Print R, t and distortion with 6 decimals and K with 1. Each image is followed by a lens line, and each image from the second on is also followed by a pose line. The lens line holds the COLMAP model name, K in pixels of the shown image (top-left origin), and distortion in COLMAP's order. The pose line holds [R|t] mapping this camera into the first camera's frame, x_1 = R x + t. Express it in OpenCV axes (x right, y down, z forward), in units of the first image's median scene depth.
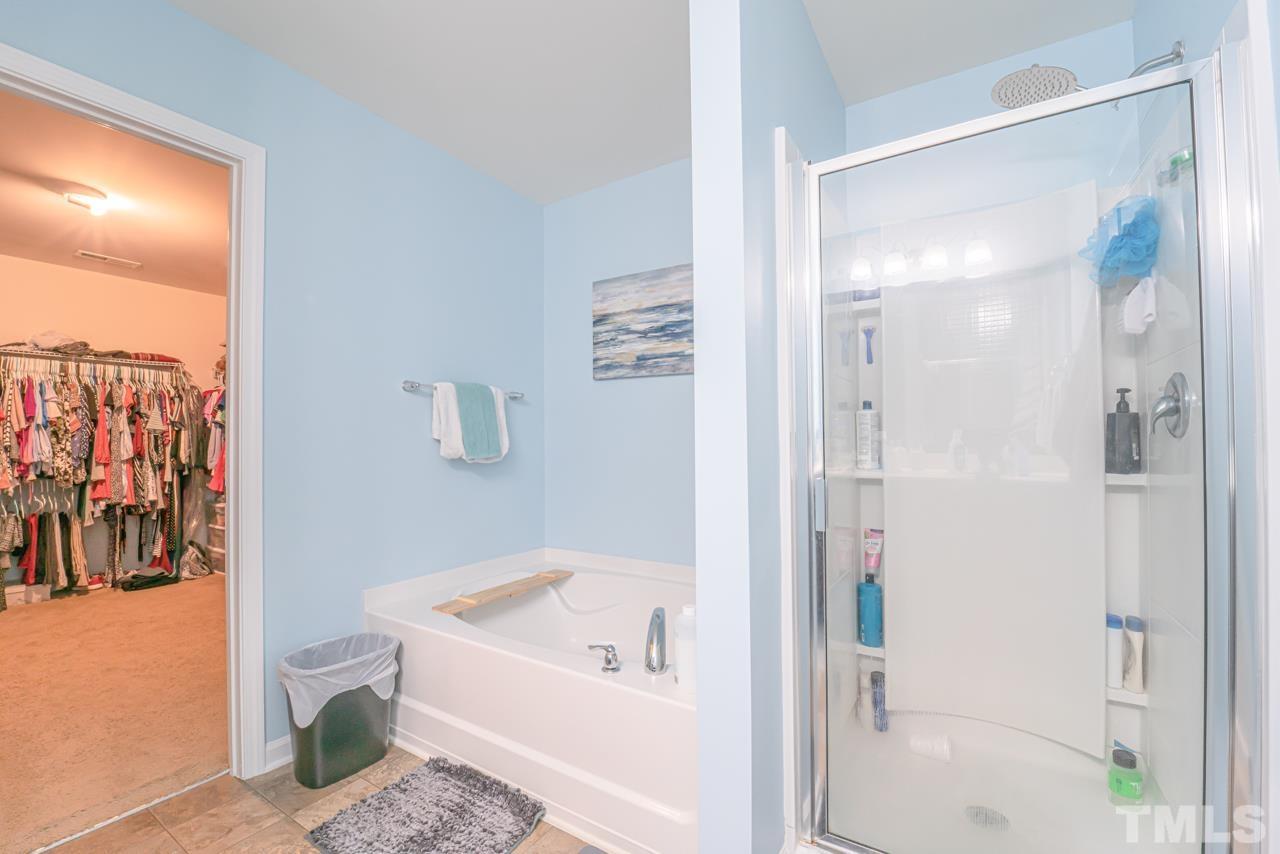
lens RADIAL K [[533.1, 0, 636.2], [0, 533.1, 437.1], [0, 0, 1]] dist [-0.014487, -0.003643]
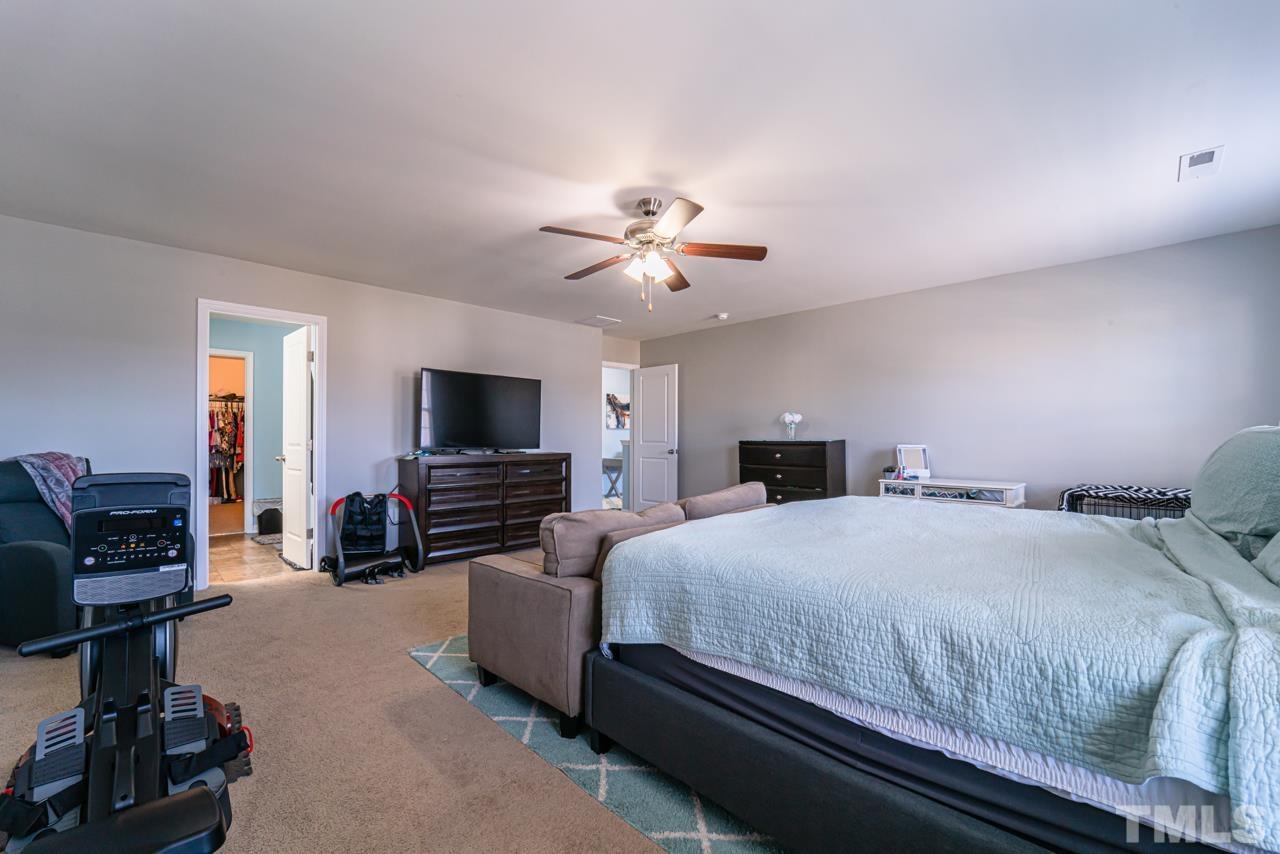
lens RADIAL K [[533.1, 0, 636.2], [0, 533.1, 437.1], [0, 0, 1]] dist [-0.014487, -0.003643]
pose [[0.972024, 0.005702, -0.234812, 1.256483], [-0.003321, 0.999939, 0.010535, -0.020995], [0.234858, -0.009460, 0.971984, -0.877796]]
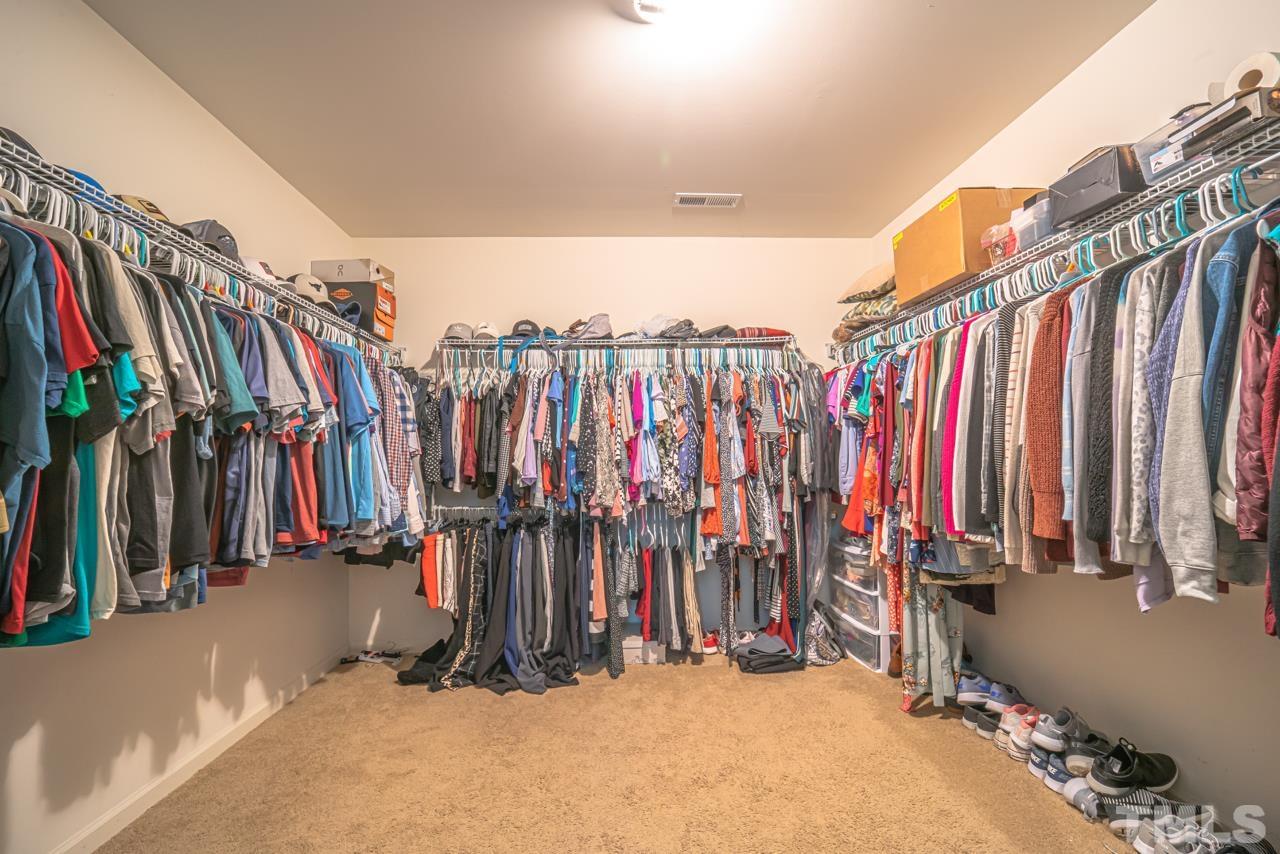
lens RADIAL K [[533.1, 0, 636.2], [0, 533.1, 437.1], [0, 0, 1]] dist [-0.014487, -0.003643]
pose [[0.585544, -0.041524, -0.809576, -0.509000], [0.029897, 0.999114, -0.029622, 0.005971], [0.810089, -0.006859, 0.586267, 0.508847]]
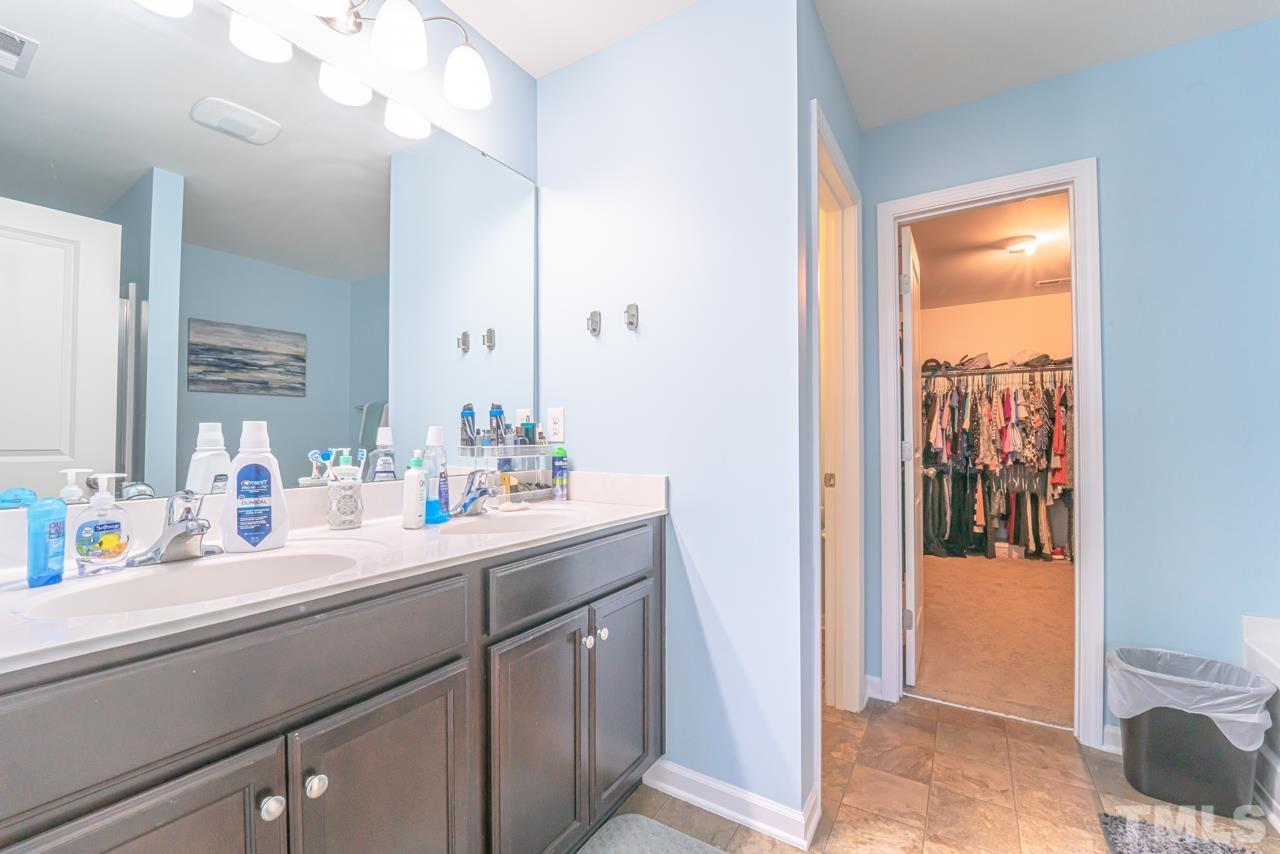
lens RADIAL K [[522.4, 0, 637.1], [0, 522.4, 437.0], [0, 0, 1]] dist [-0.016021, -0.003425]
pose [[0.004749, -0.004137, -0.999980, 0.151033], [0.016339, 0.999858, -0.004059, 0.000304], [0.999855, -0.016319, 0.004816, 0.035228]]
